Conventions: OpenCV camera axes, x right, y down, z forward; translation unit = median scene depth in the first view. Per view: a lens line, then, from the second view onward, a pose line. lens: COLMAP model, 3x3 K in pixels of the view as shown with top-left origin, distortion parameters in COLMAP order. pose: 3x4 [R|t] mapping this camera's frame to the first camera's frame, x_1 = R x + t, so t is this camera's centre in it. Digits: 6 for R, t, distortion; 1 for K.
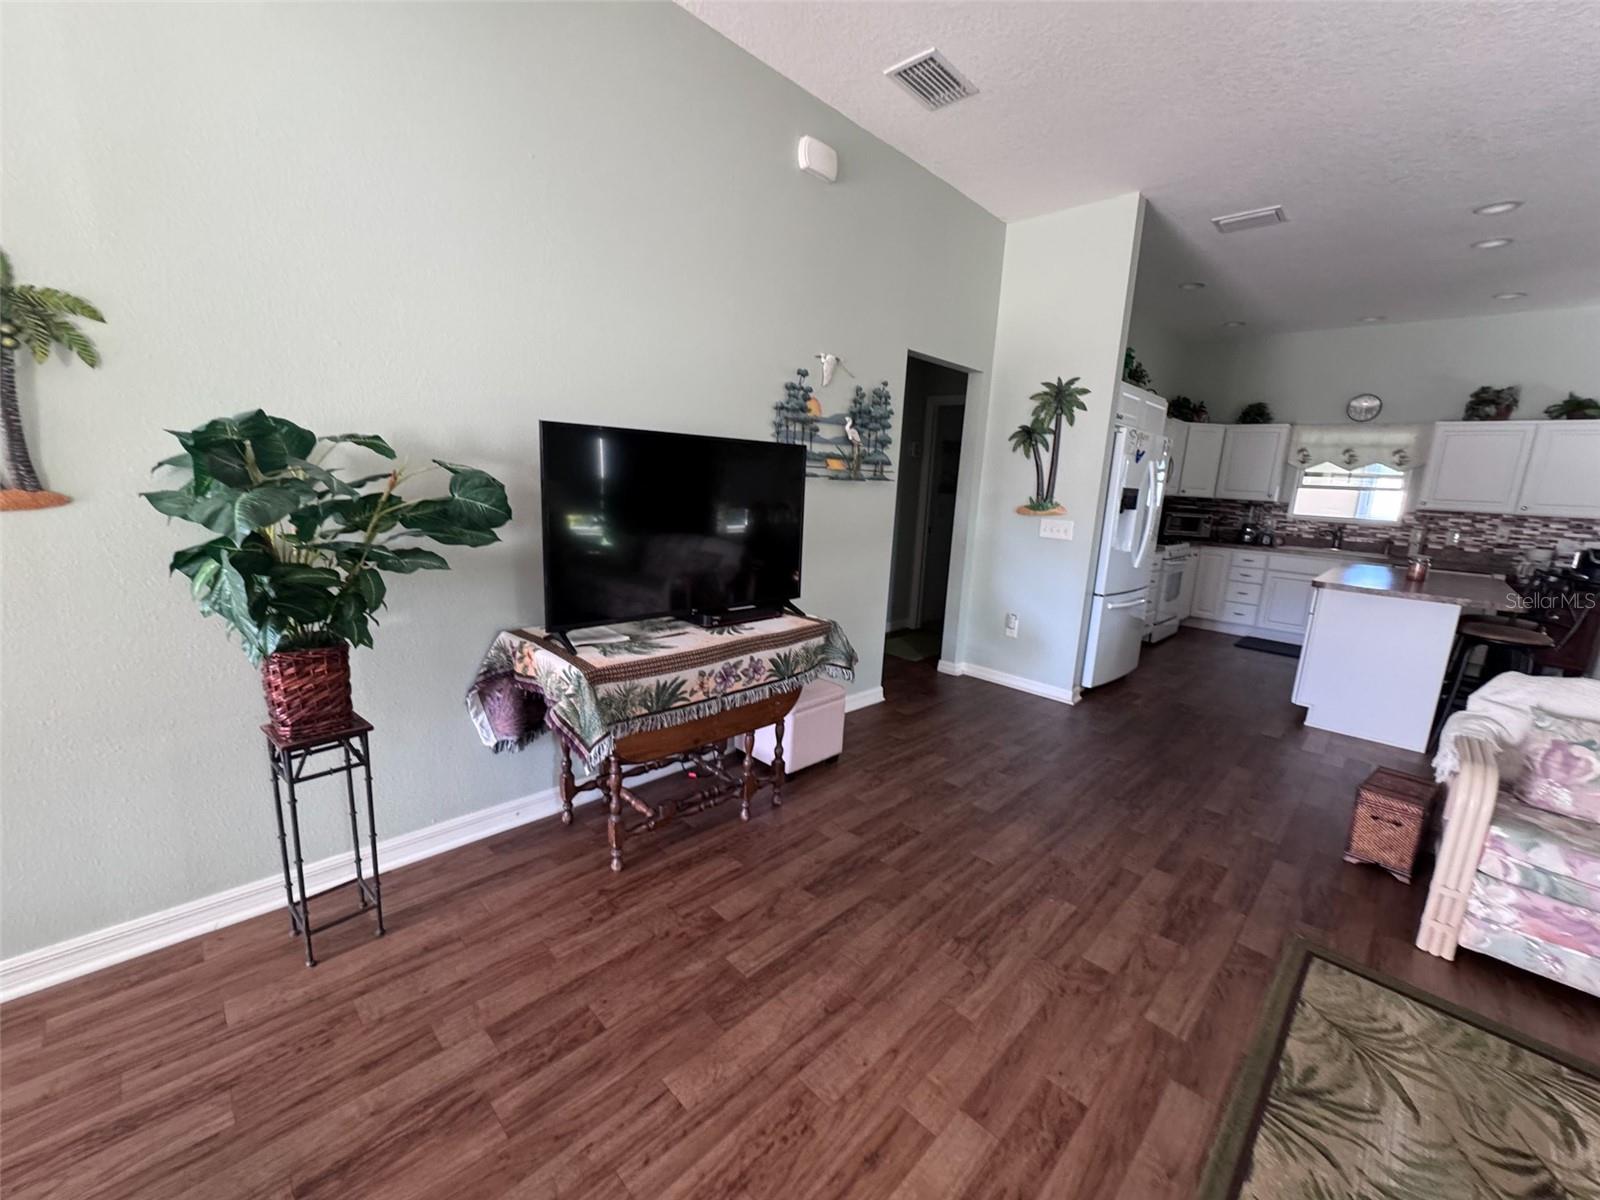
lens RADIAL K [[641.9, 0, 801.5], [0, 641.9, 602.0], [0, 0, 1]] dist [-0.004048, 0.000683]
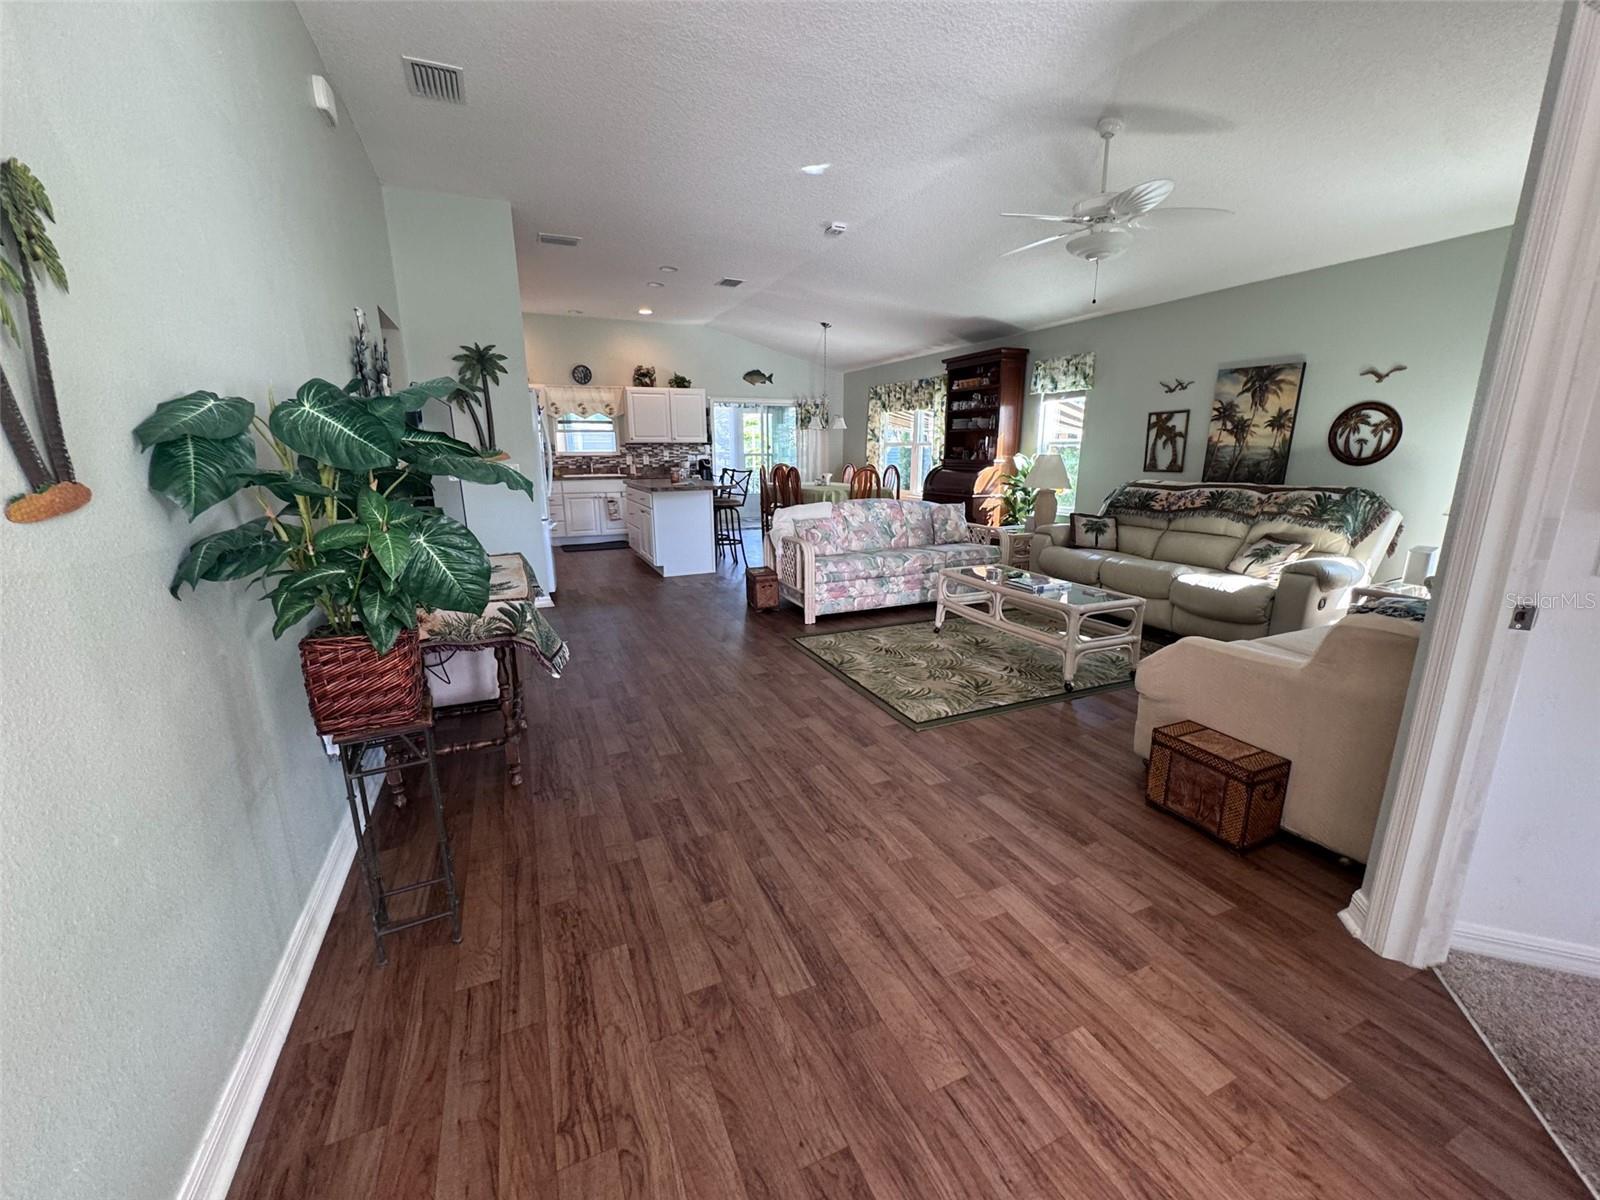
lens RADIAL K [[641.9, 0, 801.9], [0, 641.9, 599.8], [0, 0, 1]] dist [-0.004048, 0.000683]
pose [[0.365134, -0.266473, 0.892003, -0.683441], [0.201971, 0.958013, 0.203517, -0.018239], [-0.908782, 0.105848, 0.403623, 0.029452]]
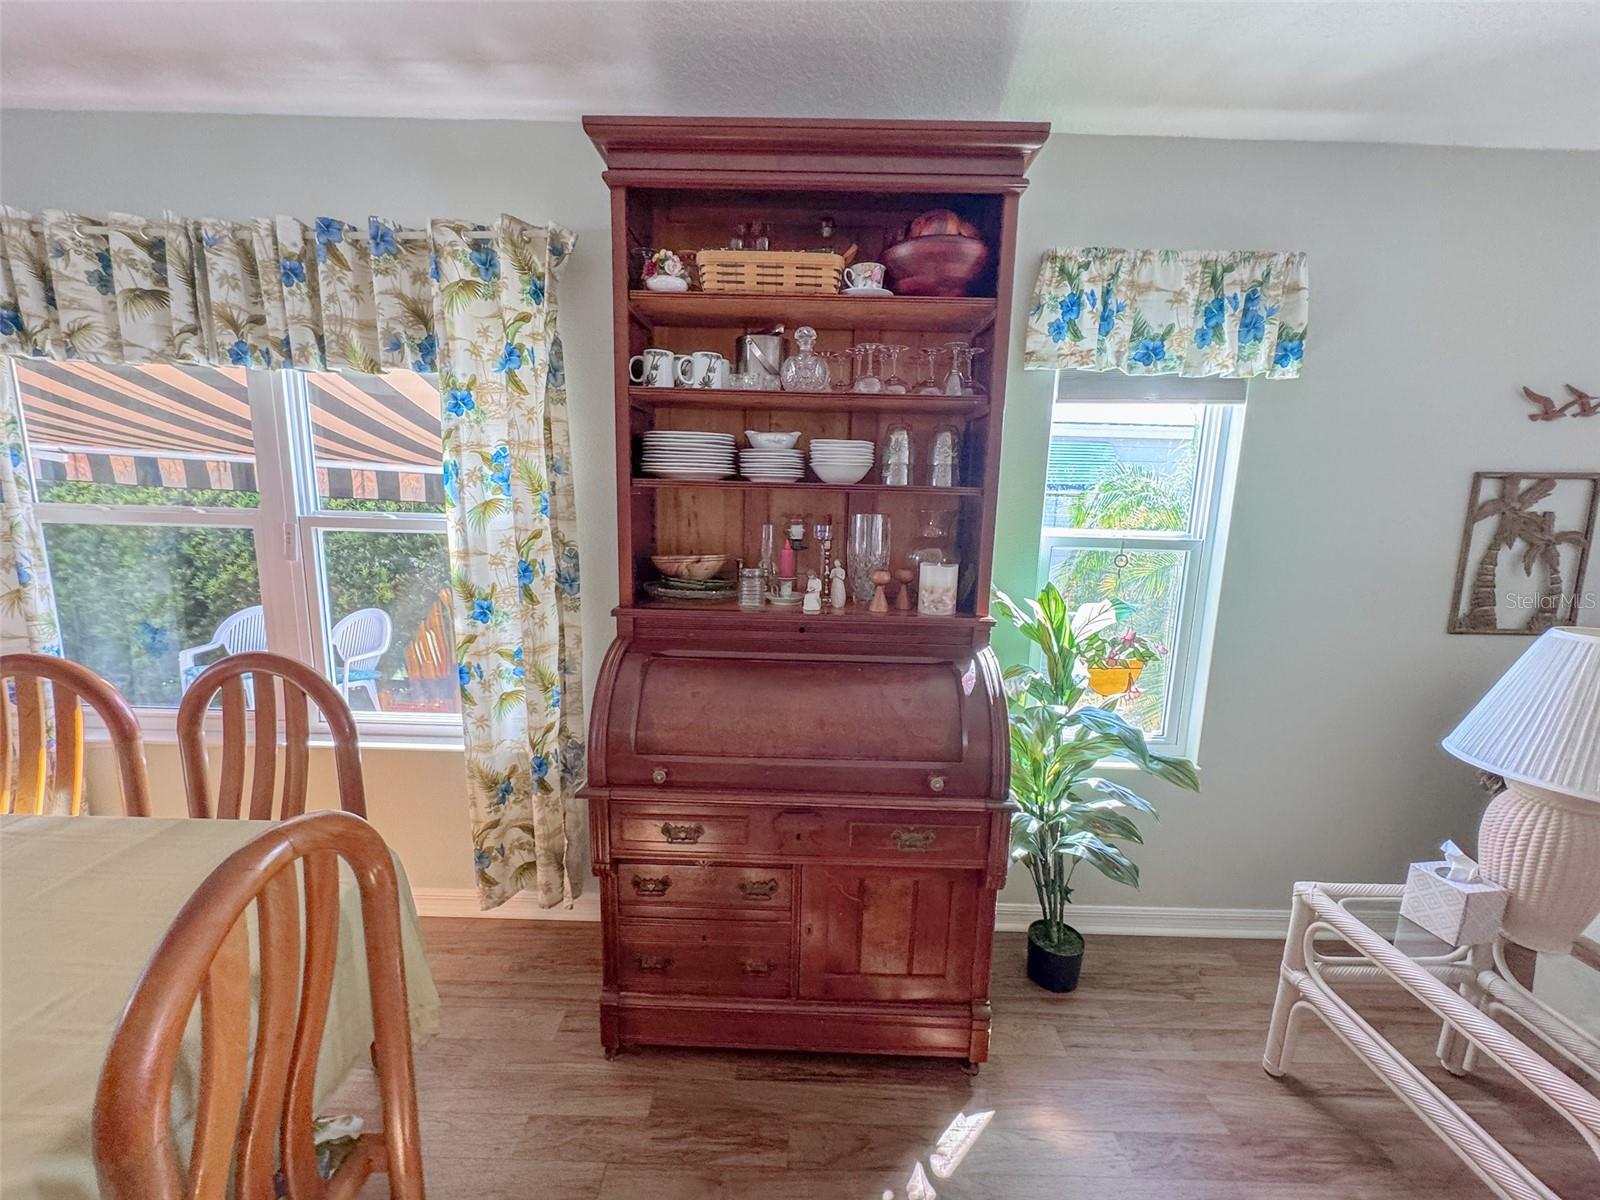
lens RADIAL K [[641.9, 0, 796.4], [0, 641.9, 603.0], [0, 0, 1]] dist [-0.004048, 0.000683]
pose [[-0.693101, -0.191082, 0.695053, 1.278899], [0.077652, 0.938823, 0.335532, -0.092824], [-0.716646, 0.286530, -0.635861, 0.674095]]
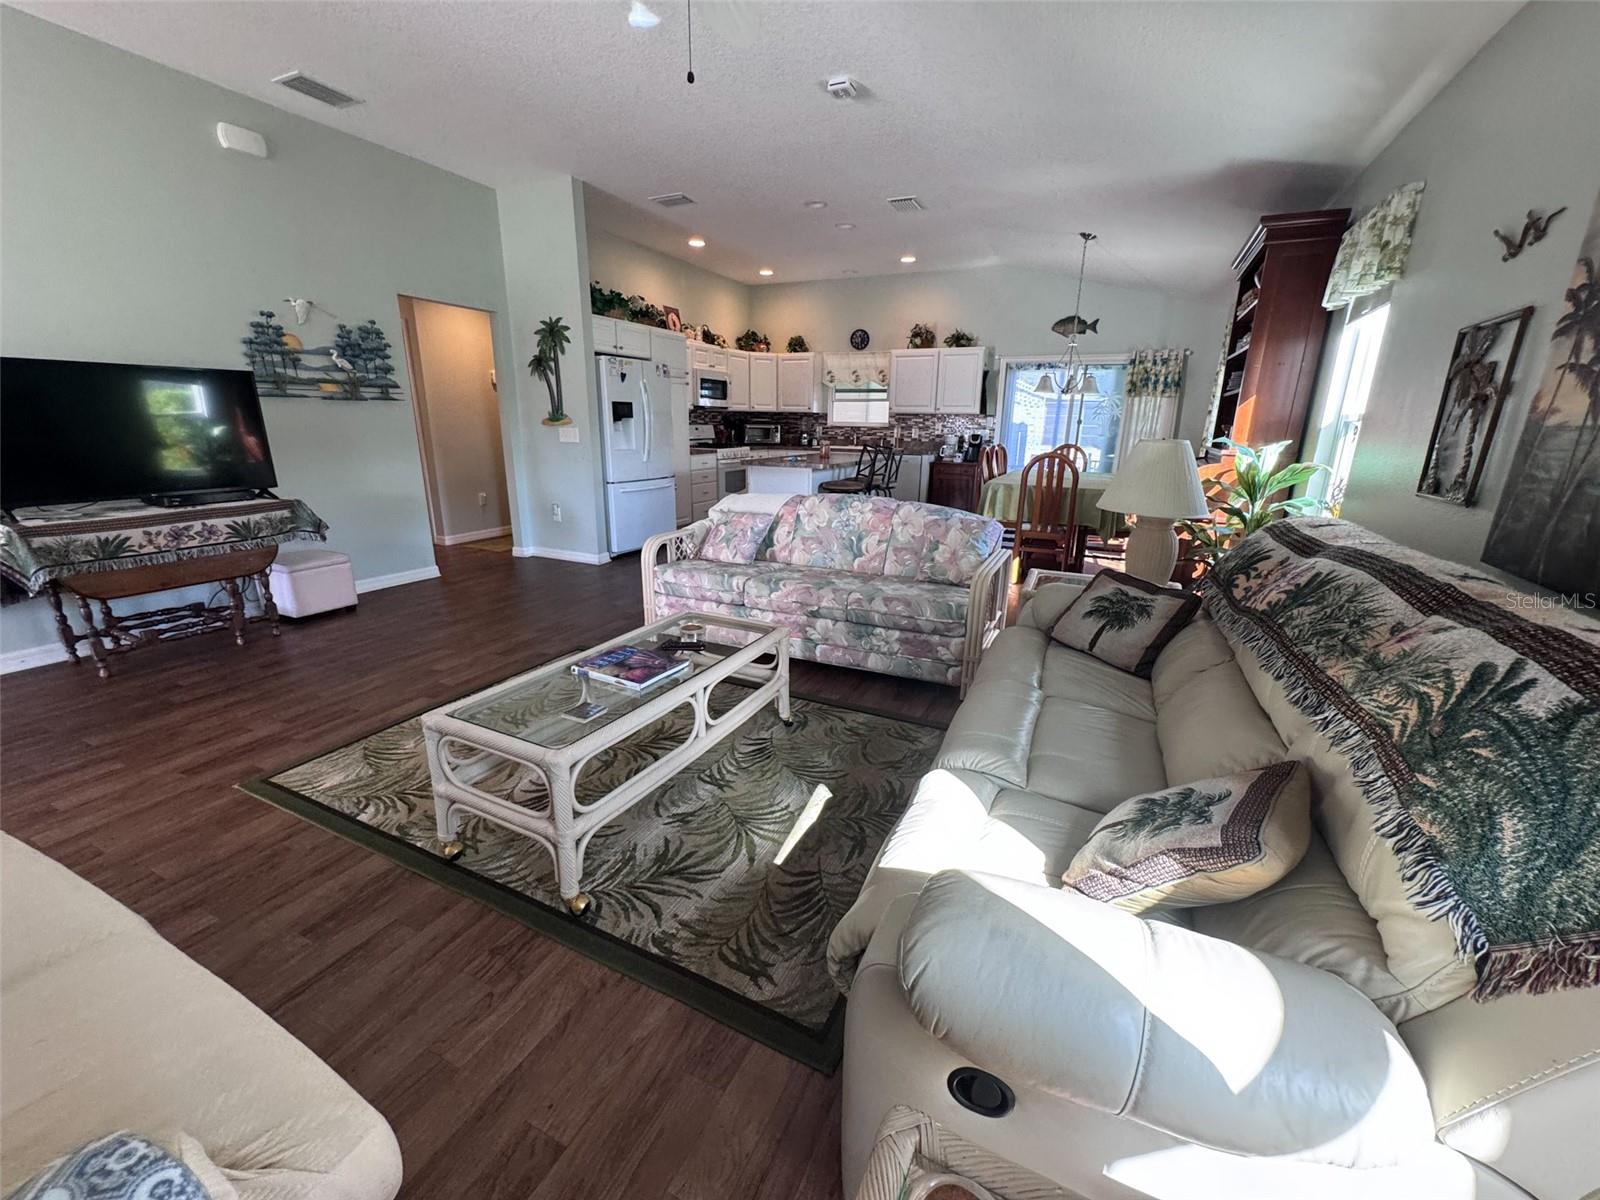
lens RADIAL K [[641.9, 0, 801.7], [0, 641.9, 600.7], [0, 0, 1]] dist [-0.004048, 0.000683]
pose [[0.943786, -0.125564, 0.305779, 0.504693], [0.096332, 0.989369, 0.108941, 0.160894], [-0.316208, -0.073361, 0.945849, -0.546771]]
